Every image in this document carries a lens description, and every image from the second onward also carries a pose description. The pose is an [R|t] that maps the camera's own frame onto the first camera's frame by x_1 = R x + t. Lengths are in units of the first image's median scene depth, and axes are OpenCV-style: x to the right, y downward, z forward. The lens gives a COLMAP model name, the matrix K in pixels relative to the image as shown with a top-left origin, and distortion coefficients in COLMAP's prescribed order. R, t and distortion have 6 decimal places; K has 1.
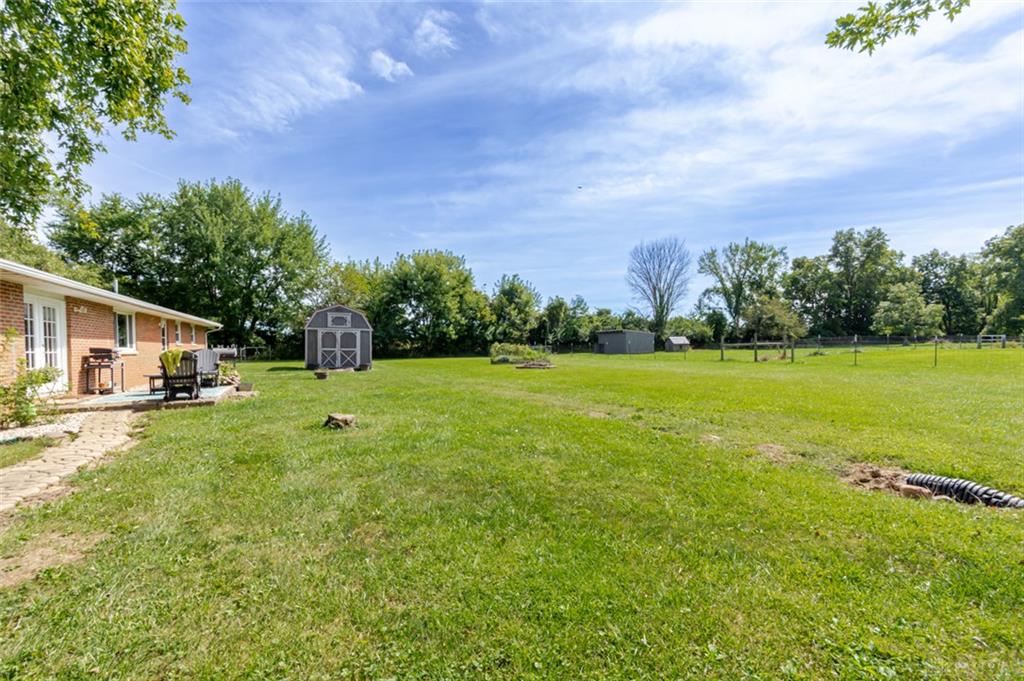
lens RADIAL K [[453.4, 0, 495.8], [0, 453.4, 339.2], [0, 0, 1]] dist [0.010556, -0.000297]
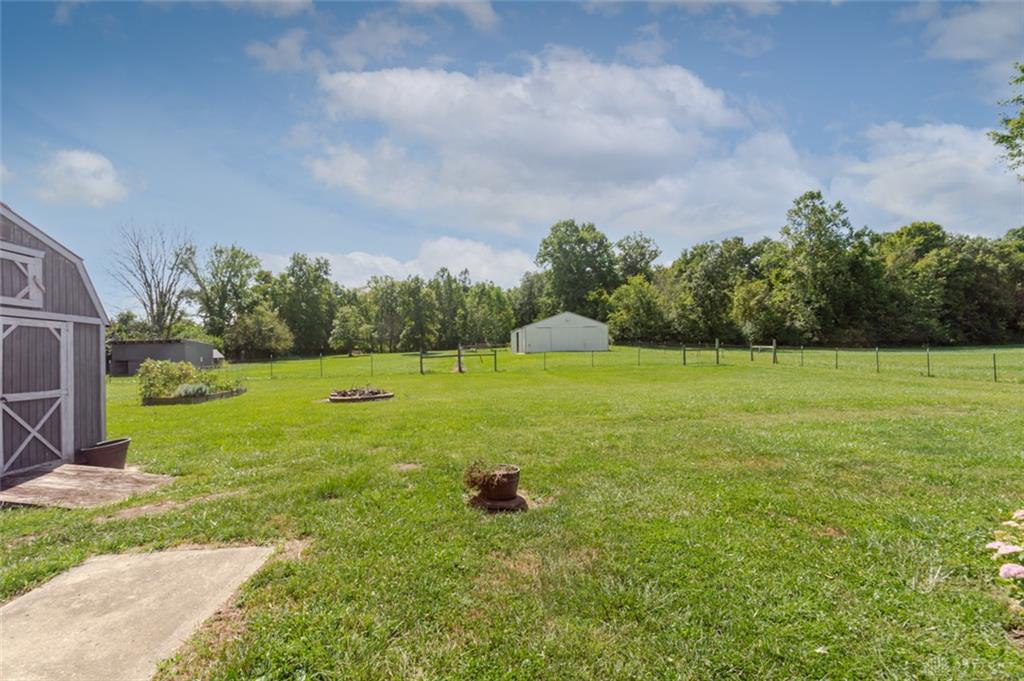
lens RADIAL K [[453.4, 0, 503.6], [0, 453.4, 338.5], [0, 0, 1]] dist [0.010556, -0.000297]
pose [[0.281203, 0.020434, 0.959431, -0.259157], [0.011049, 0.999638, -0.024528, 0.000202], [-0.959585, 0.017498, 0.280876, 0.359902]]
